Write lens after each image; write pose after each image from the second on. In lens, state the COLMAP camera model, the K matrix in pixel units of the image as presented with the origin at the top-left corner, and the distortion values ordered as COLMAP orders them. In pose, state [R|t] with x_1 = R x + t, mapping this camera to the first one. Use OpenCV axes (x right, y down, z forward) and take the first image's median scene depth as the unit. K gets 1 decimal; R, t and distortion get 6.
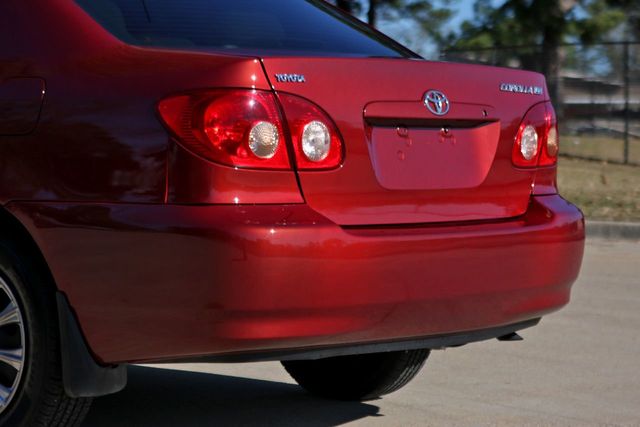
lens RADIAL K [[1851.9, 0, 320.0], [0, 1851.9, 213.5], [0, 0, 1]] dist [0.089498, 0.029394]
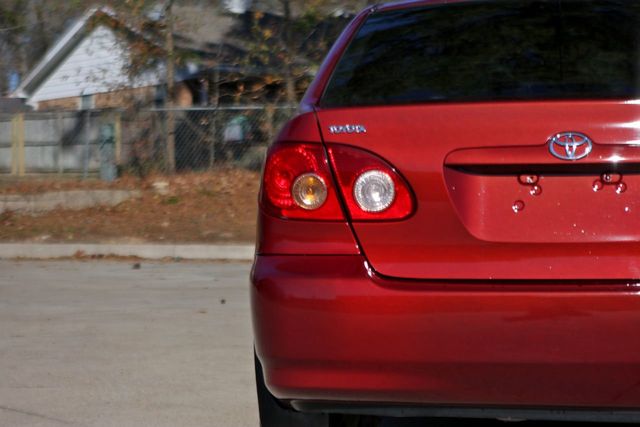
lens RADIAL K [[2038.0, 0, 320.0], [0, 2038.0, 213.5], [0, 0, 1]] dist [-0.044114, 8.622215]
pose [[0.559101, -0.004932, -0.829085, 0.867681], [-0.020931, 0.999580, -0.020061, -0.005145], [0.828835, 0.028569, 0.558763, 0.369999]]
